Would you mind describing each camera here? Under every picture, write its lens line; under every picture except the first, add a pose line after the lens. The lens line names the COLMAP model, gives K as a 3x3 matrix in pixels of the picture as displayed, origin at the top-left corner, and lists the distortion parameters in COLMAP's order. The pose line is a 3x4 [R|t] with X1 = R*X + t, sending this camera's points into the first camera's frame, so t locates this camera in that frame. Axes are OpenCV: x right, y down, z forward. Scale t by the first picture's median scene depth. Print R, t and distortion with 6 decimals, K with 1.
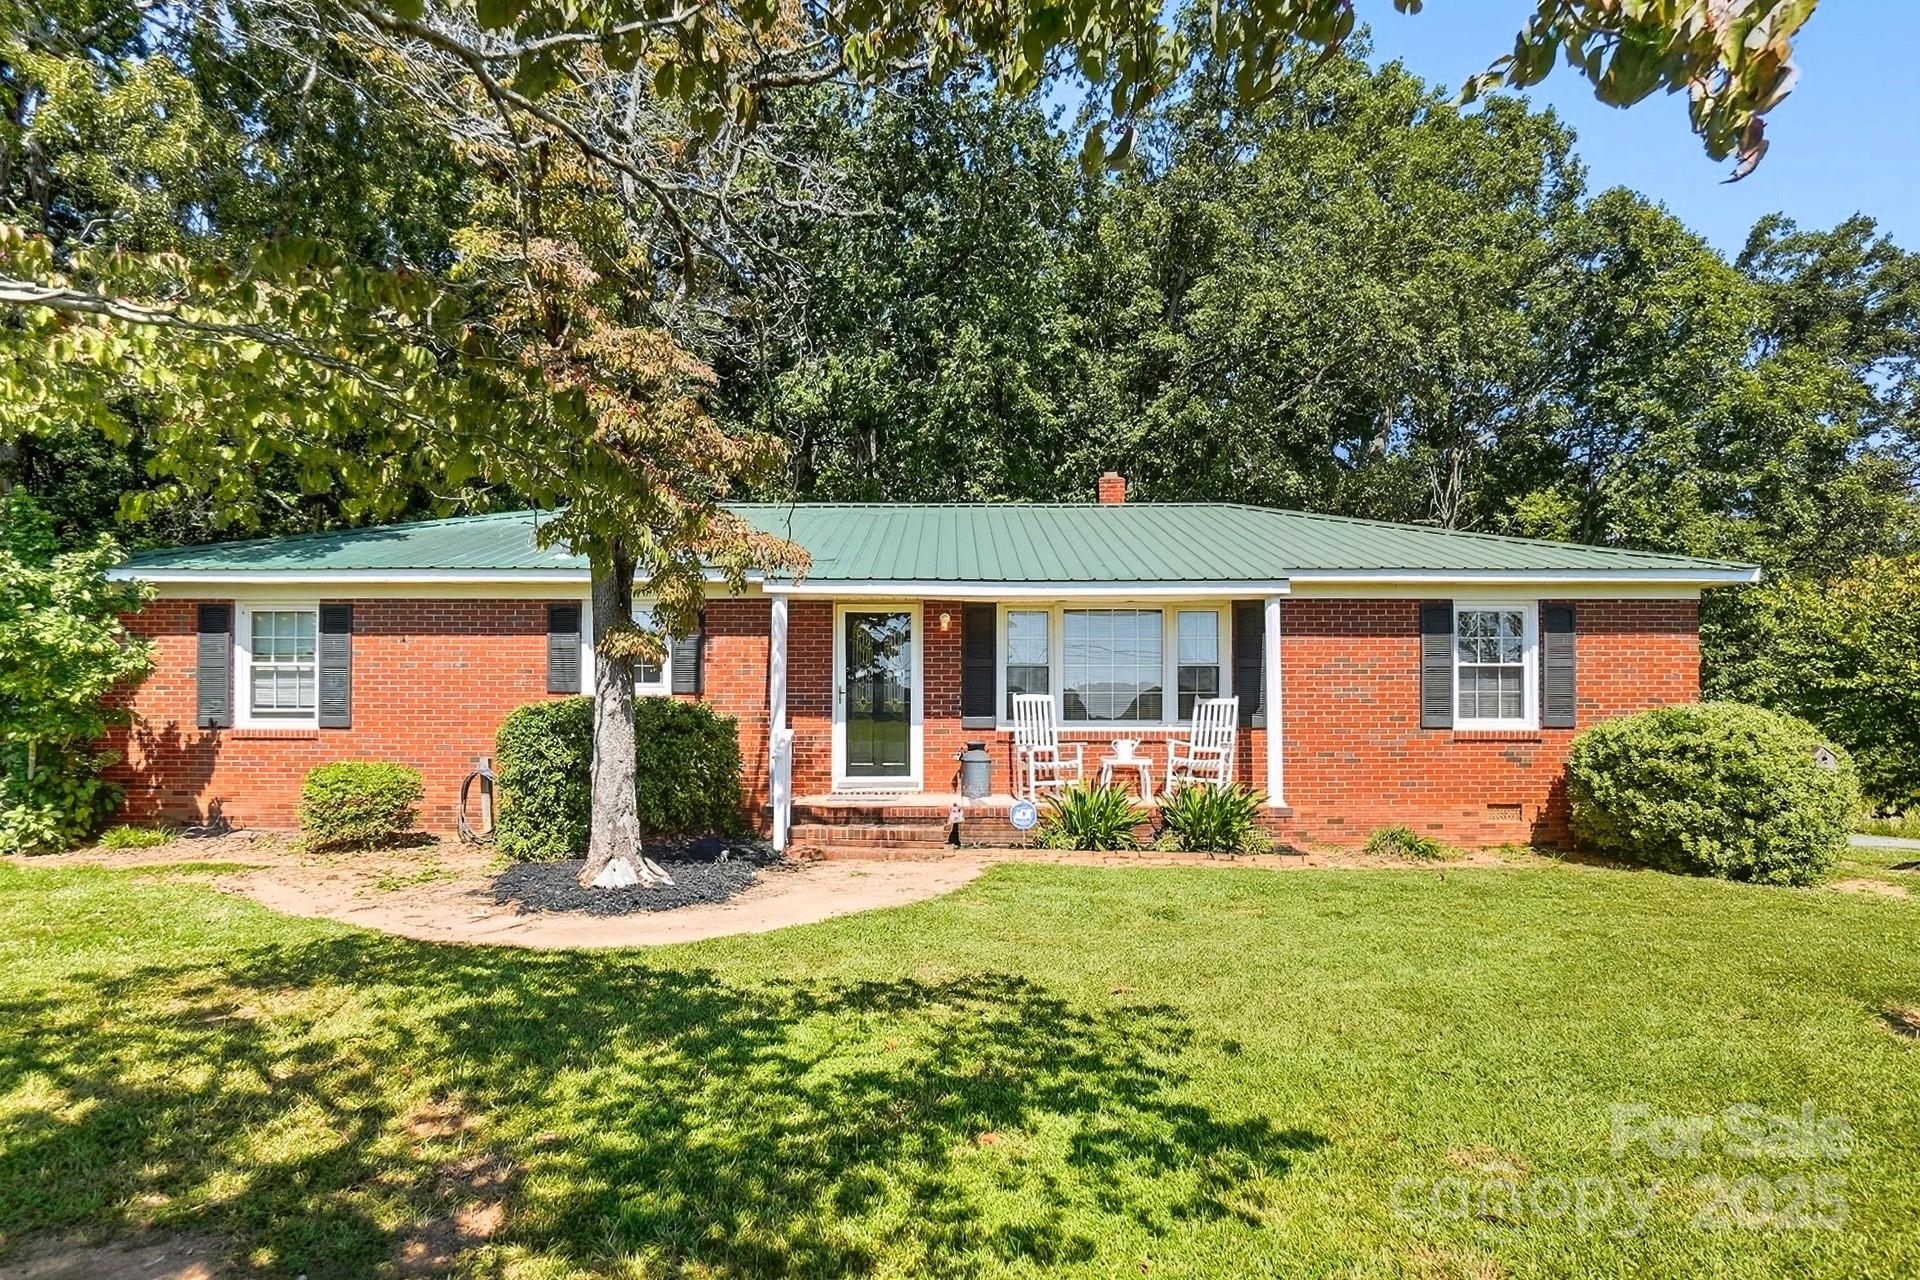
lens RADIAL K [[961.3, 0, 988.8], [0, 961.3, 647.1], [0, 0, 1]] dist [0.001897, 0.001084]
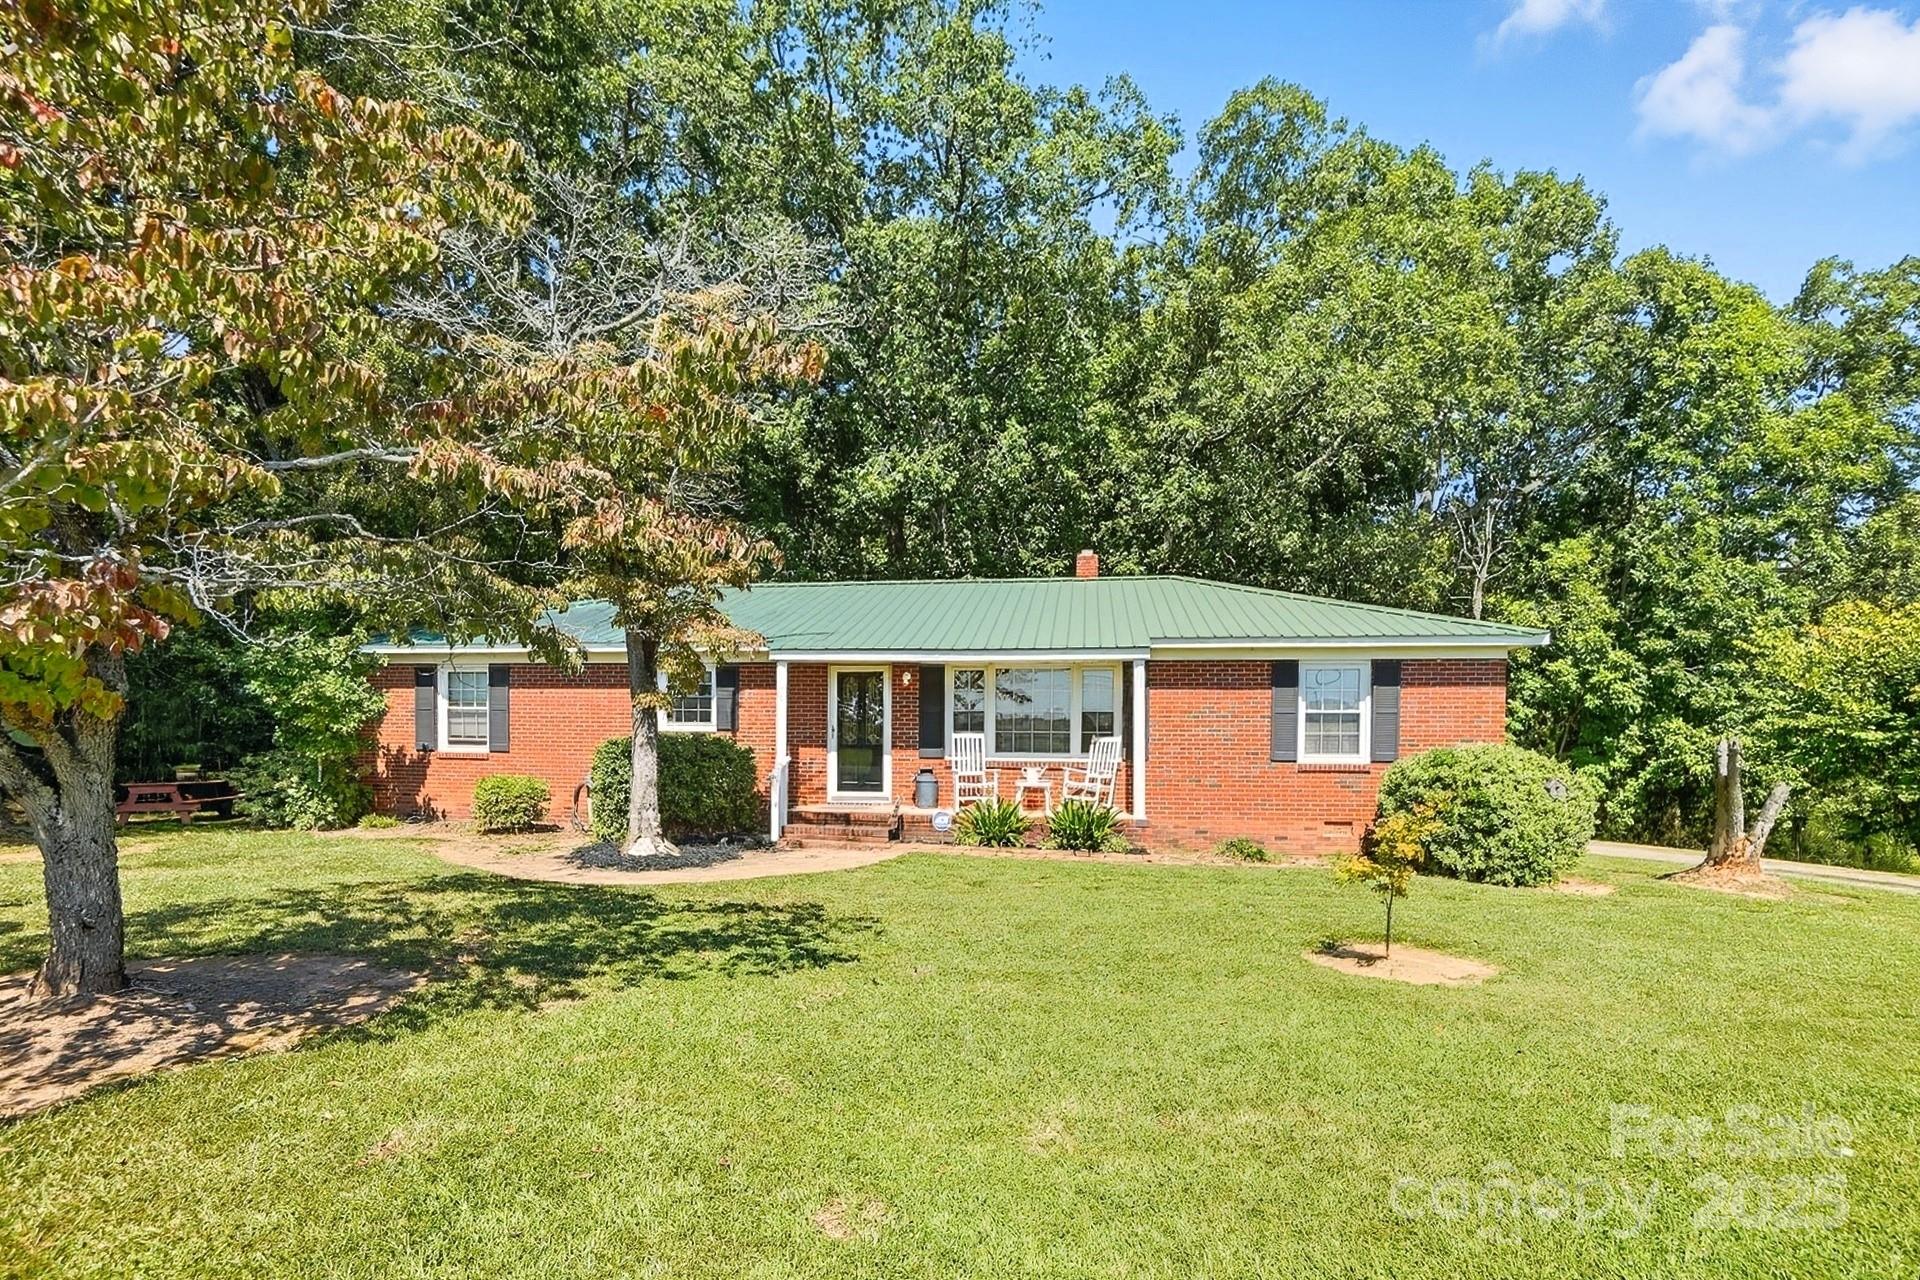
lens RADIAL K [[873.7, 0, 961.6], [0, 873.7, 708.2], [0, 0, 1]] dist [-0.010947, 0.000099]
pose [[0.988533, 0.003262, -0.150972, 0.227643], [0.001292, 0.999547, 0.030060, -0.022102], [0.151002, -0.029910, 0.988081, -0.212239]]
